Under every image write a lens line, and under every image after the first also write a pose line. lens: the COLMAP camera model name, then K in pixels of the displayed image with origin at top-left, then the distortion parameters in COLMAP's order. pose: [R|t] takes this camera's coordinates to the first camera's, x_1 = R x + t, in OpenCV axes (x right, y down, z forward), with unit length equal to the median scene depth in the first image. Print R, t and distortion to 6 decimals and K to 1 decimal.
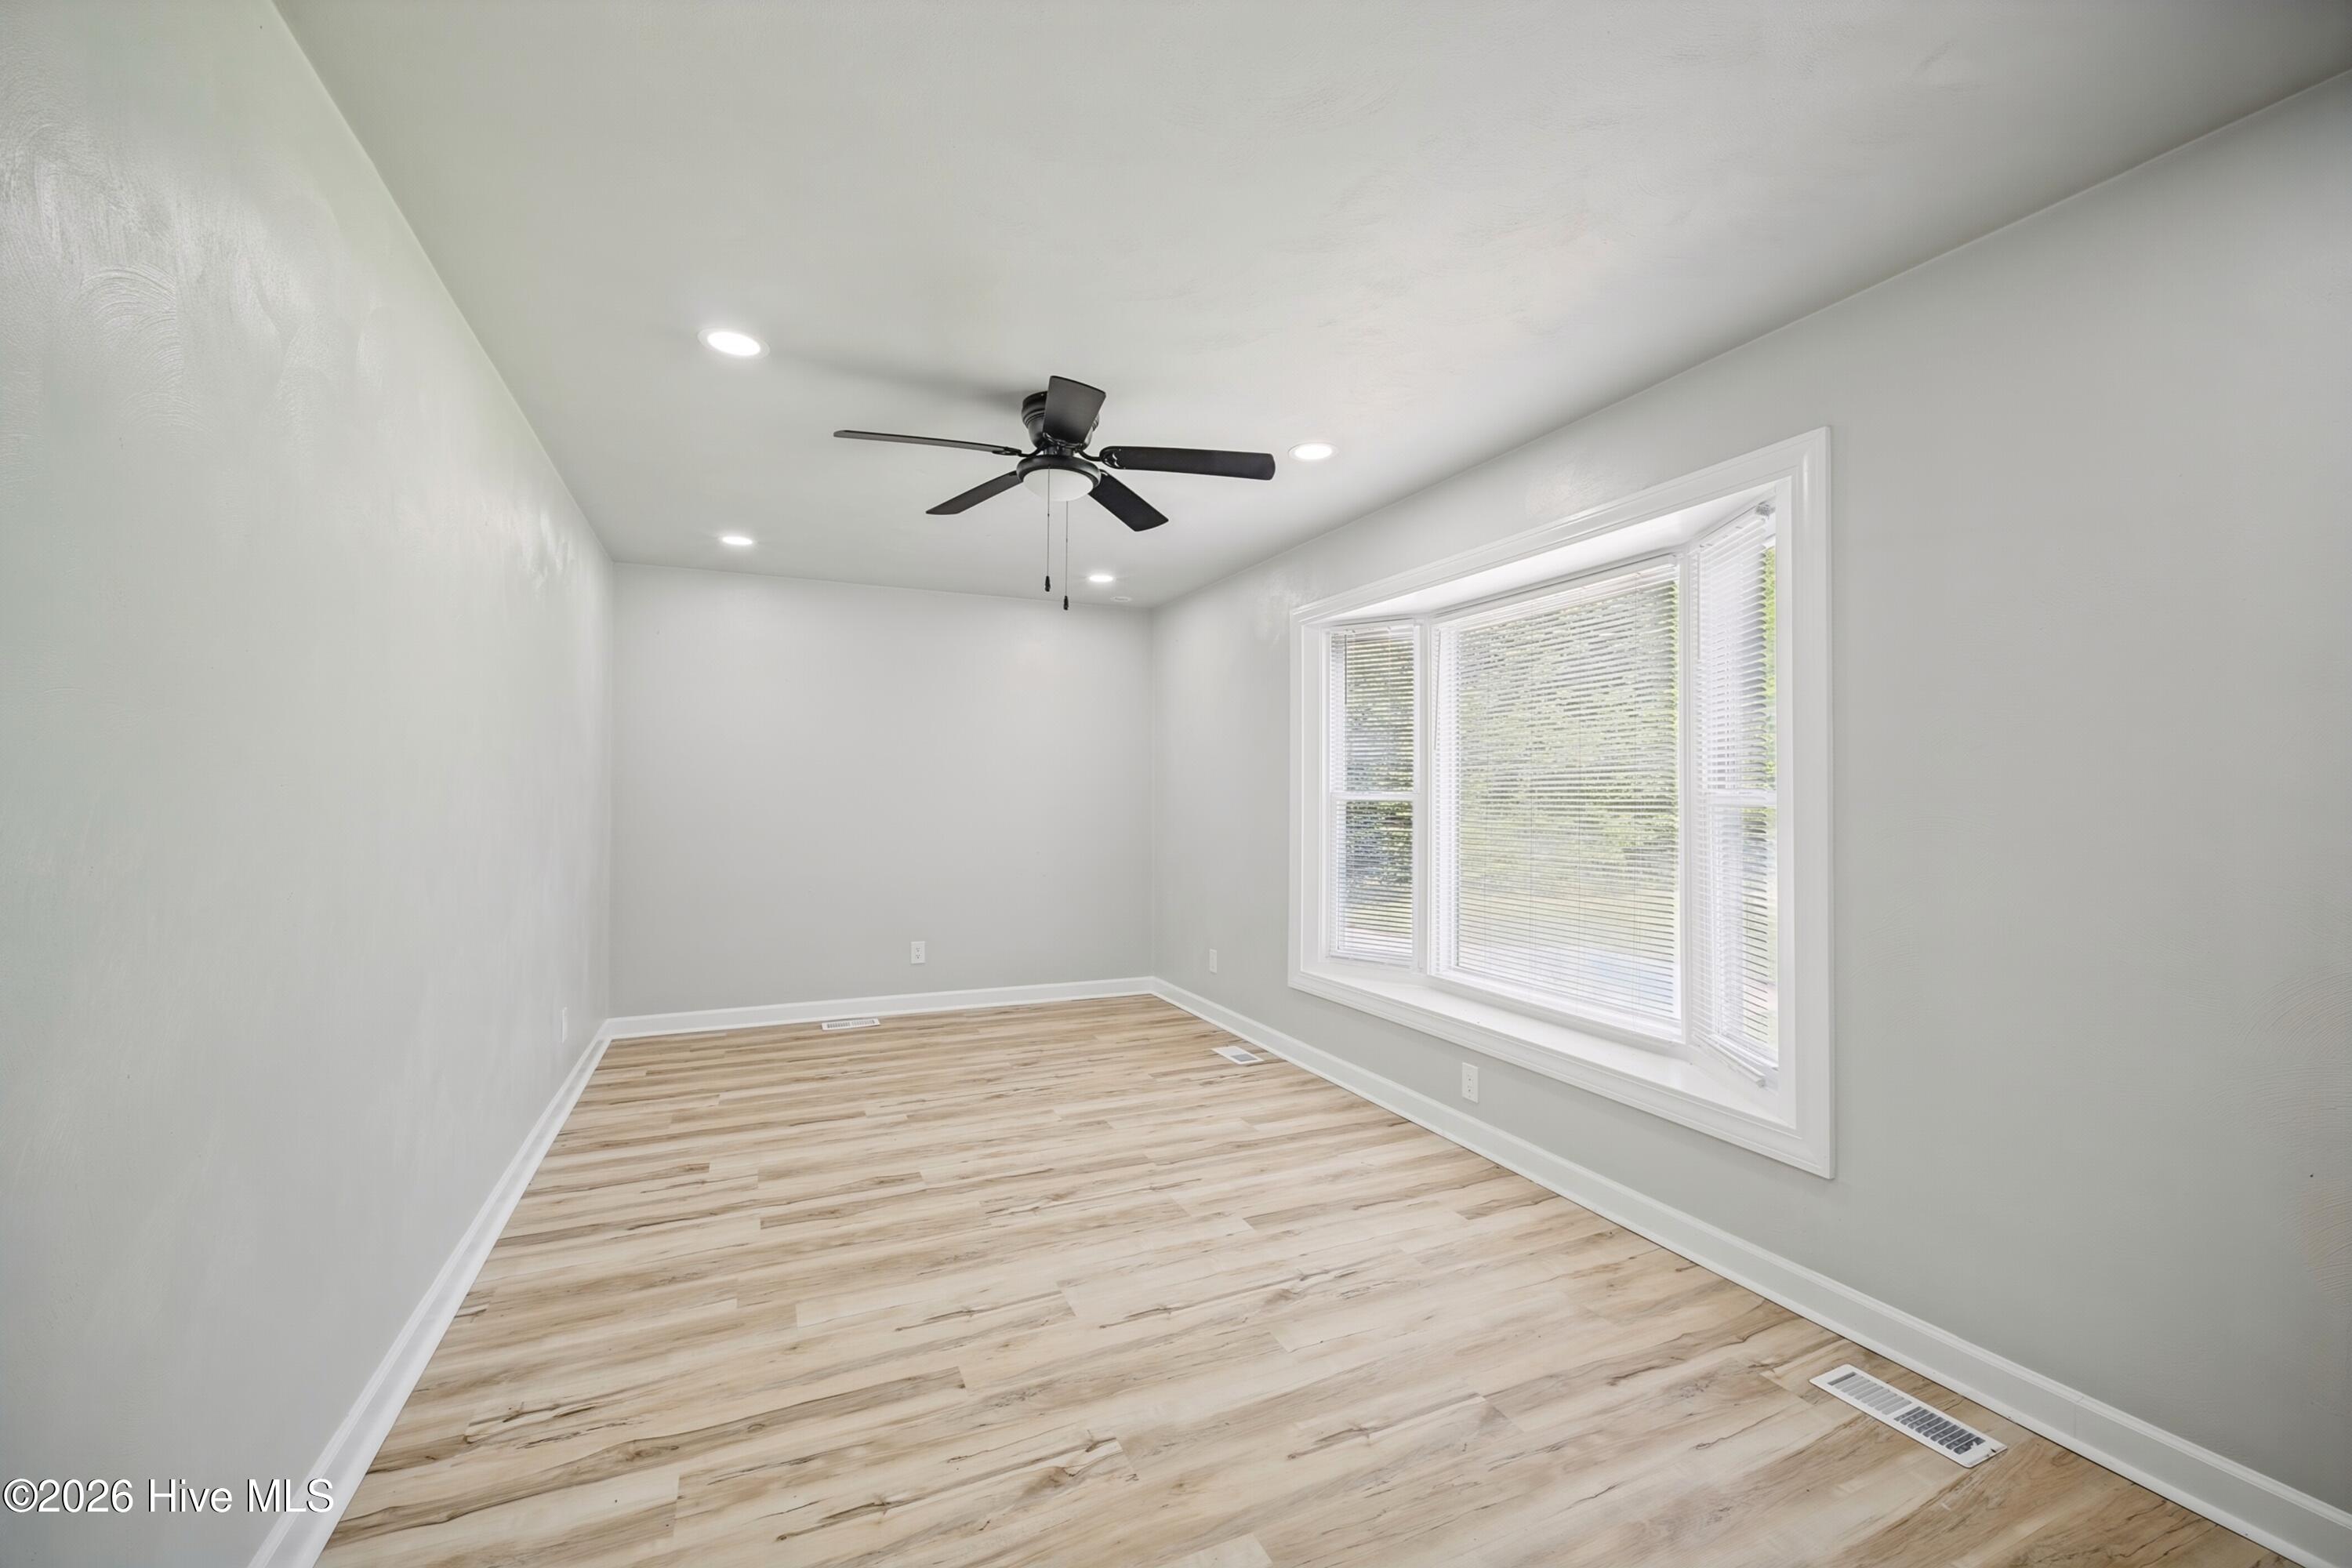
lens RADIAL K [[942.6, 0, 1173.7], [0, 942.6, 775.6], [0, 0, 1]] dist [0.002435, -0.000198]
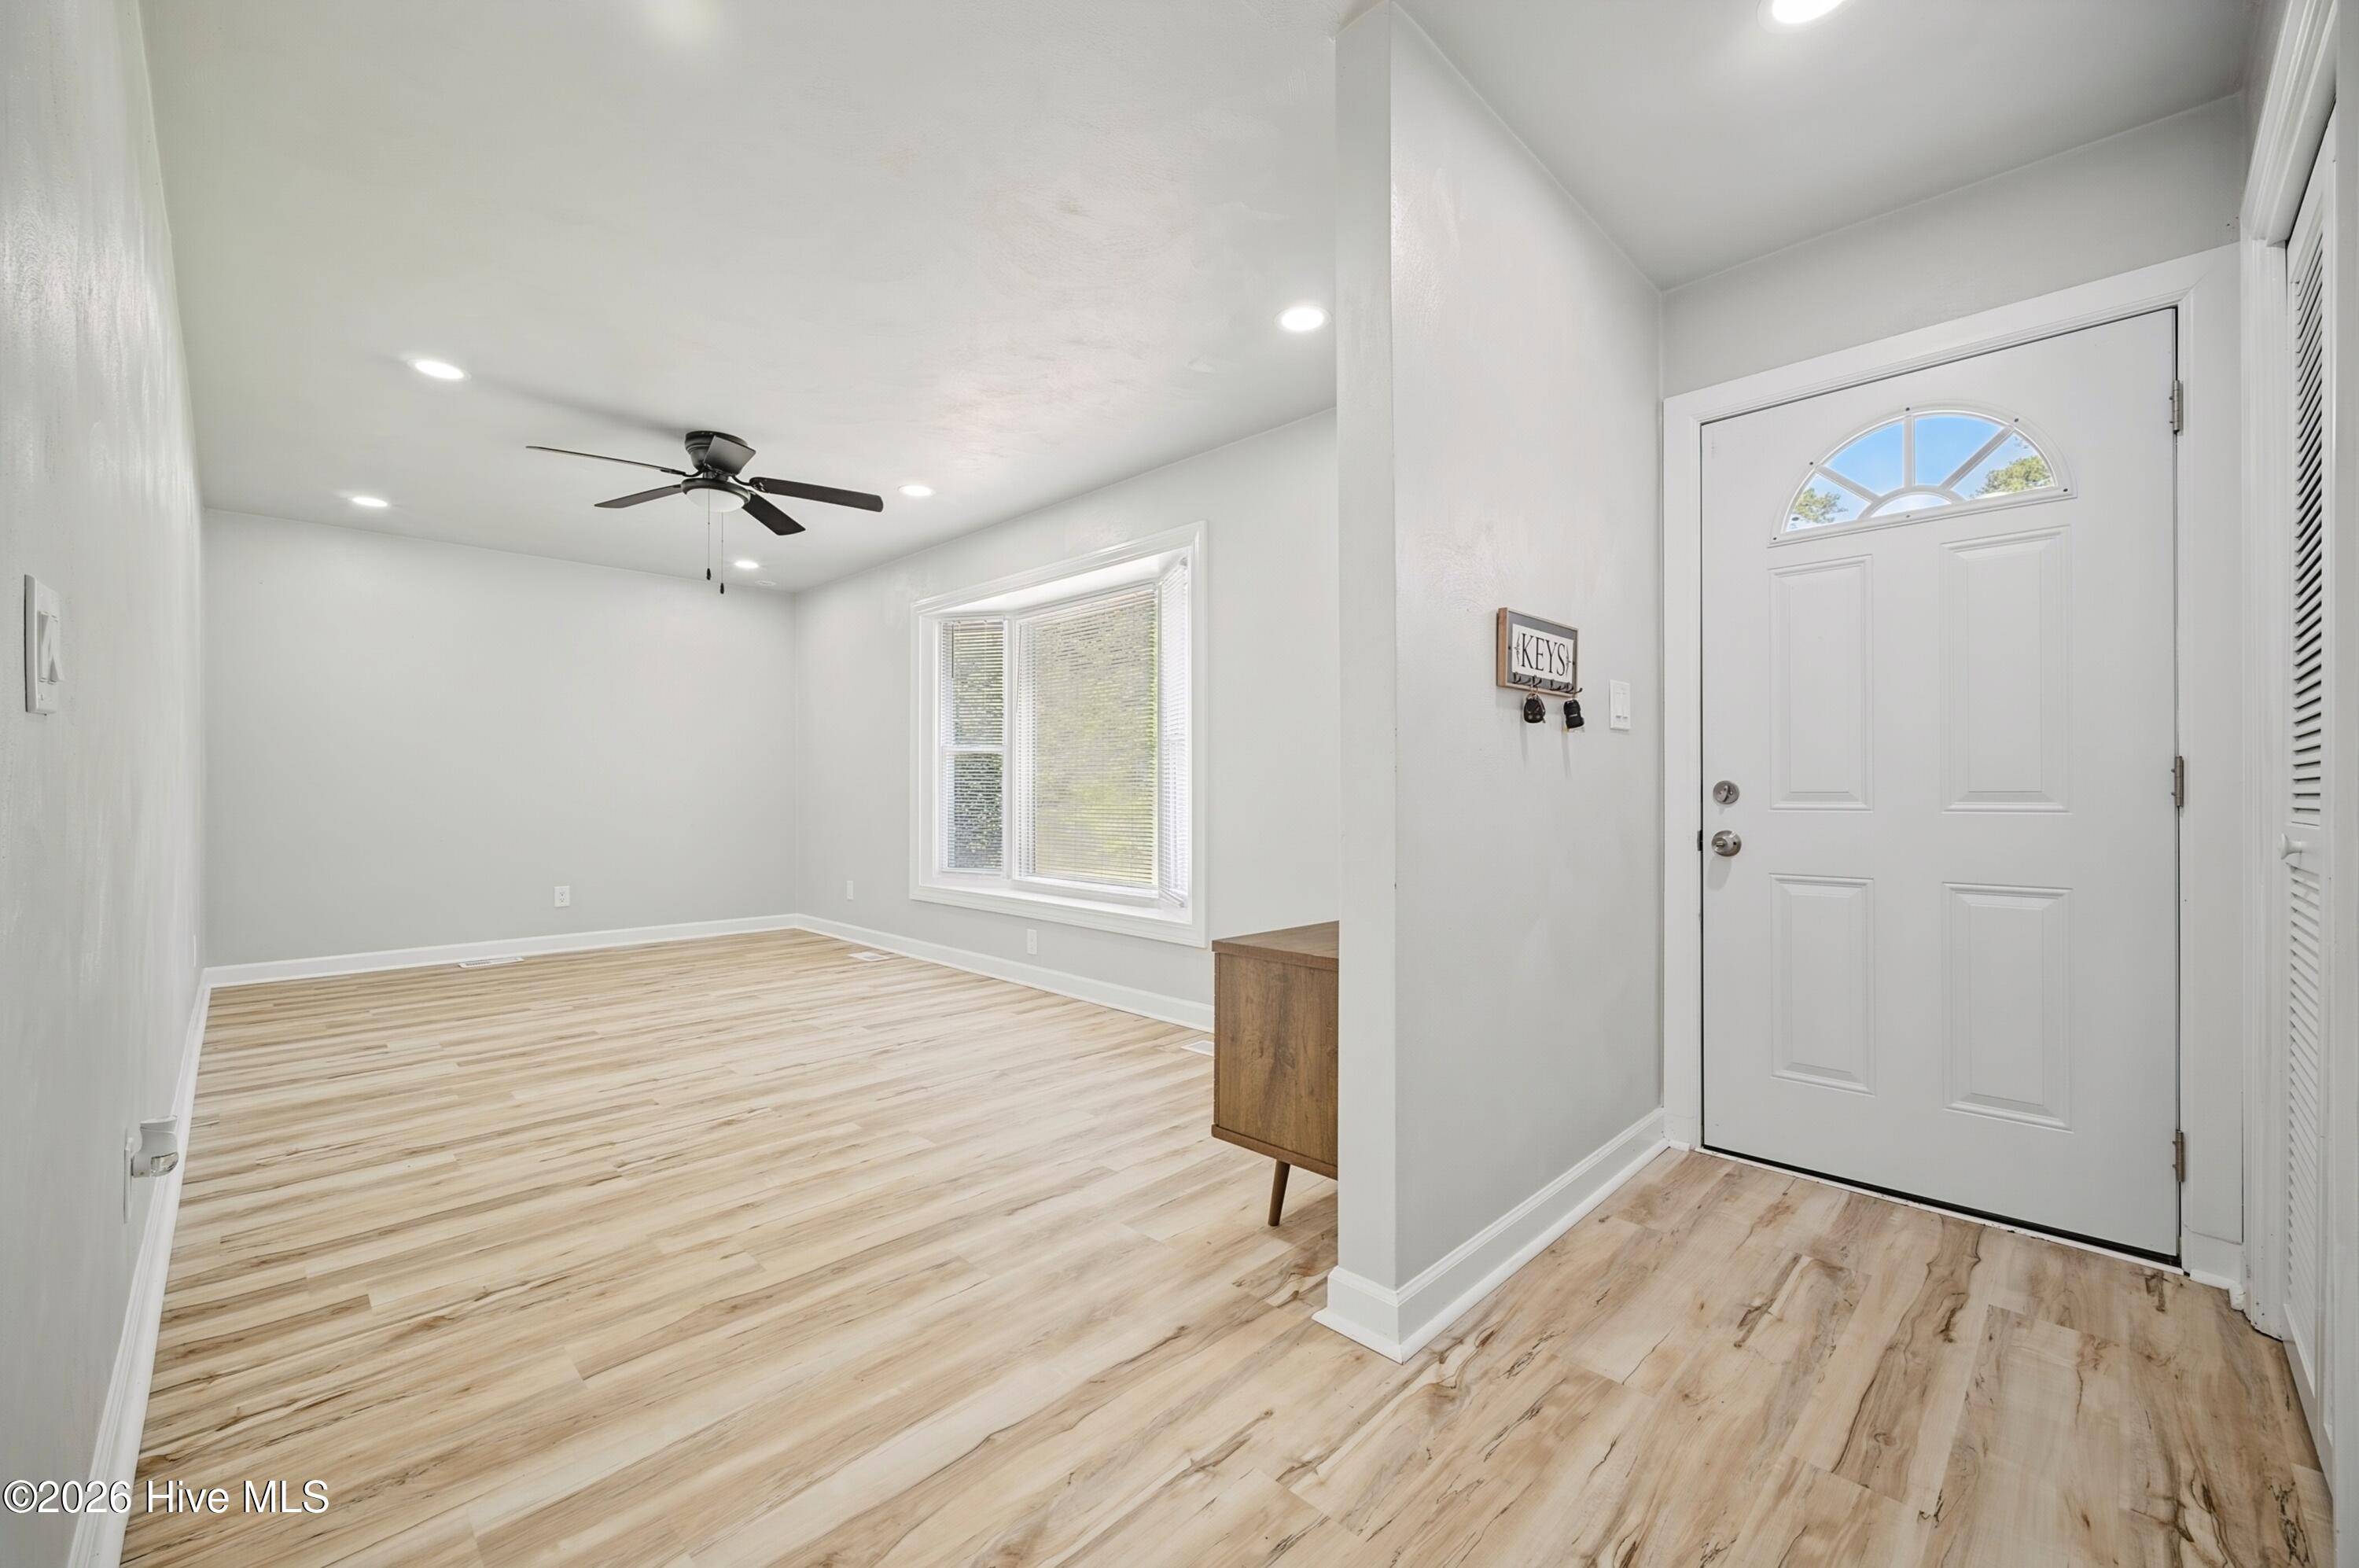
lens RADIAL K [[945.4, 0, 1180.3], [0, 945.4, 784.5], [0, 0, 1]] dist [0.002435, -0.000198]
pose [[0.936001, -0.002810, 0.351987, 0.021881], [-0.003463, 0.999846, 0.017192, 0.072694], [-0.351981, -0.017311, 0.935847, -0.505557]]
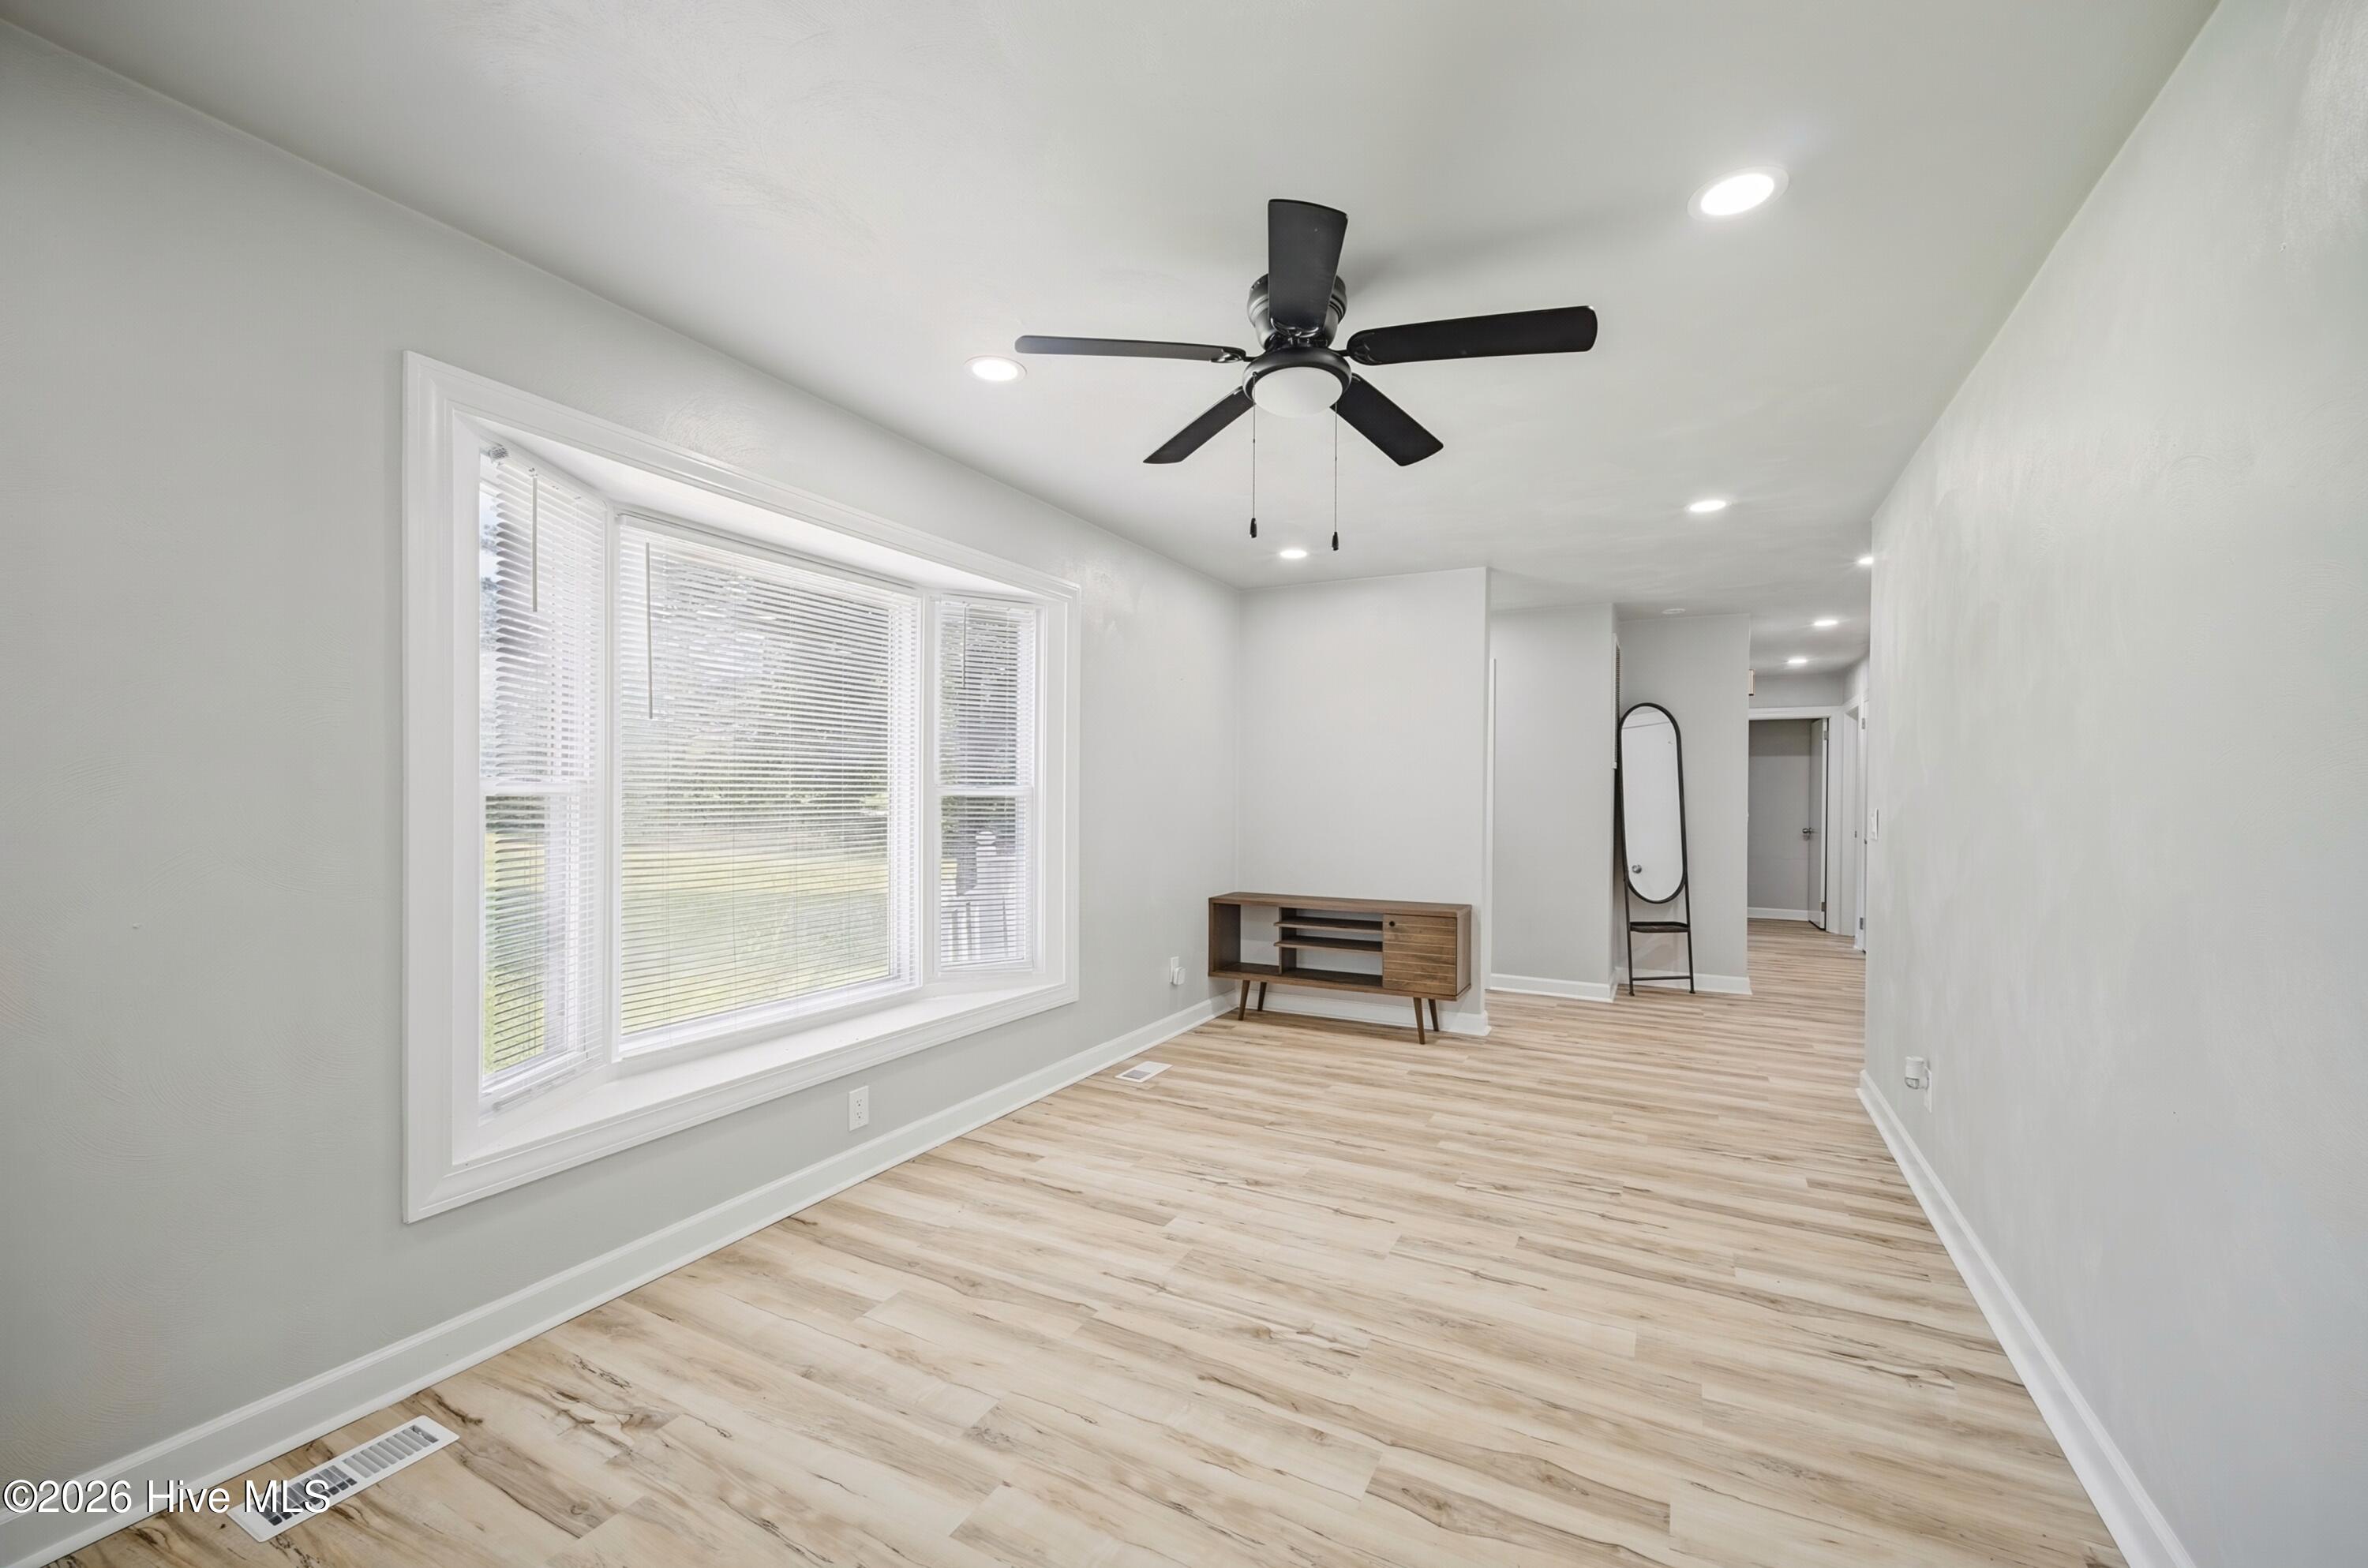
lens RADIAL K [[948.9, 0, 1173.3], [0, 948.9, 806.3], [0, 0, 1]] dist [0.002435, -0.000198]
pose [[-0.611991, -0.021343, 0.790577, -0.691751], [-0.030698, 0.999524, 0.003220, 0.029618], [-0.790269, -0.022299, -0.612355, 1.581003]]
